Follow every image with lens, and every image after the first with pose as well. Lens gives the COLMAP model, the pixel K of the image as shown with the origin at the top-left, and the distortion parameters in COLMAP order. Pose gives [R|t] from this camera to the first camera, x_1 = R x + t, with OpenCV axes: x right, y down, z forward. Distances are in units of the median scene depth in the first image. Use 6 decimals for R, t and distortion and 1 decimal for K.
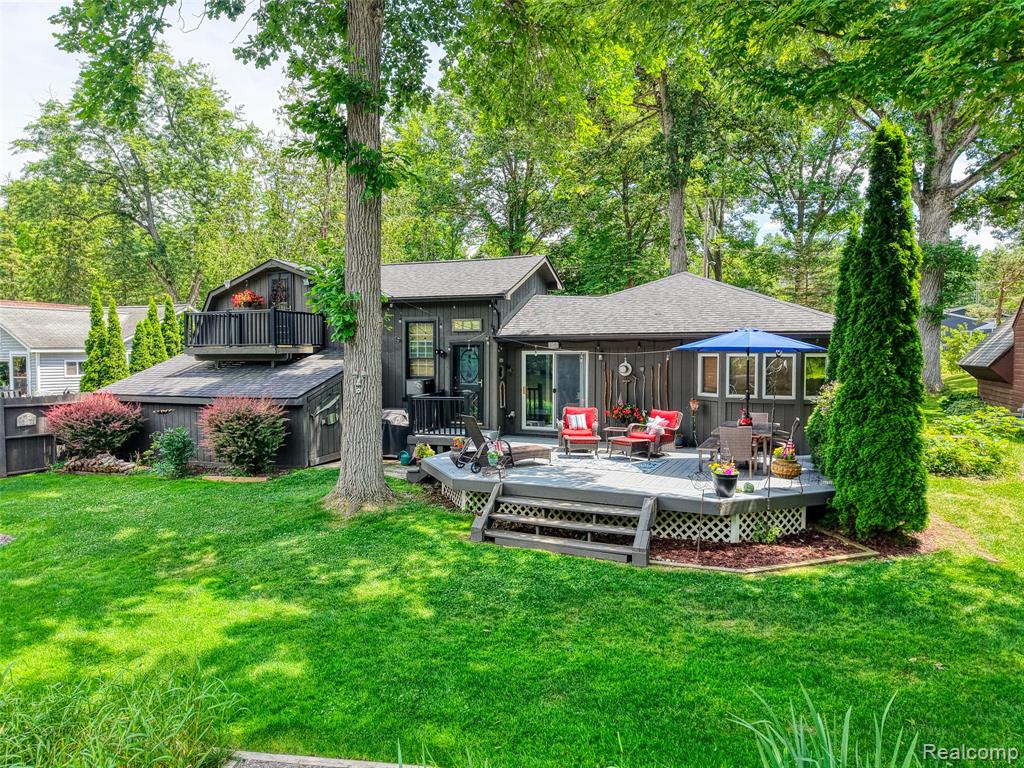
lens RADIAL K [[685.7, 0, 509.6], [0, 685.7, 386.2], [0, 0, 1]] dist [0.034213, -0.031681]
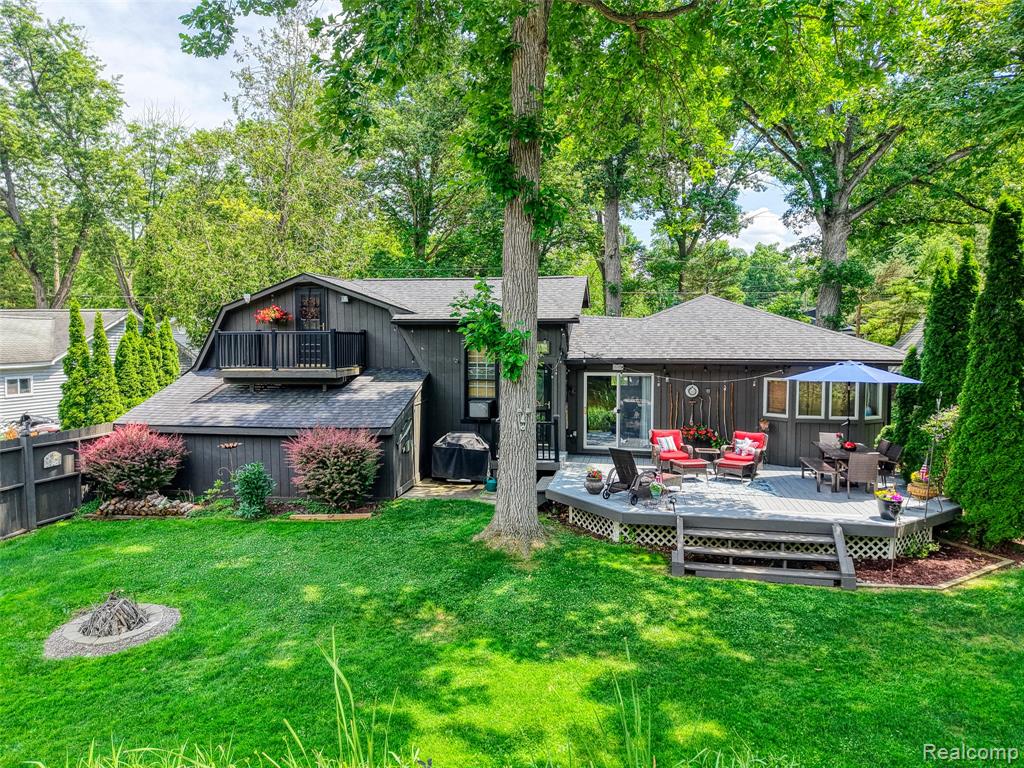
lens RADIAL K [[685.7, 0, 509.6], [0, 685.7, 386.2], [0, 0, 1]] dist [0.034213, -0.031681]
pose [[0.971965, -0.014922, 0.234651, -0.367453], [0.010533, 0.999746, 0.019945, -0.058348], [-0.234889, -0.016914, 0.971875, 0.028644]]
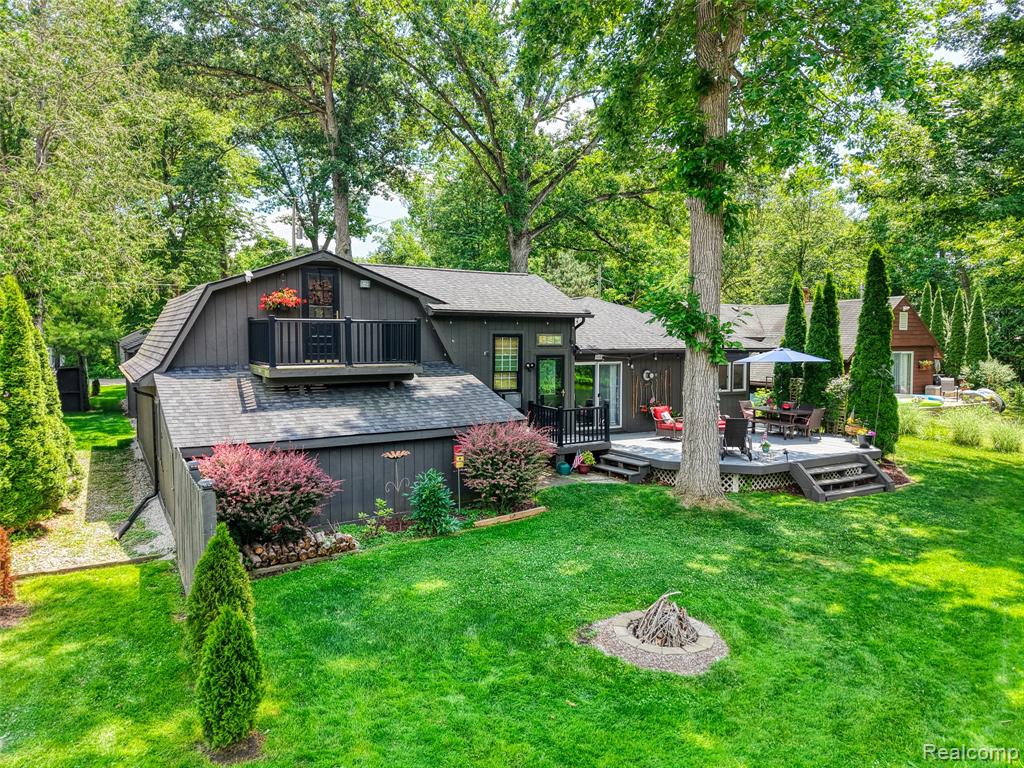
lens RADIAL K [[678.4, 0, 512.0], [0, 678.4, 387.8], [0, 0, 1]] dist [0.070082, -0.083501]
pose [[0.573555, -0.055335, 0.817296, -1.072426], [0.038816, 0.998431, 0.040358, -0.065136], [-0.818247, 0.008577, 0.574803, 0.477824]]
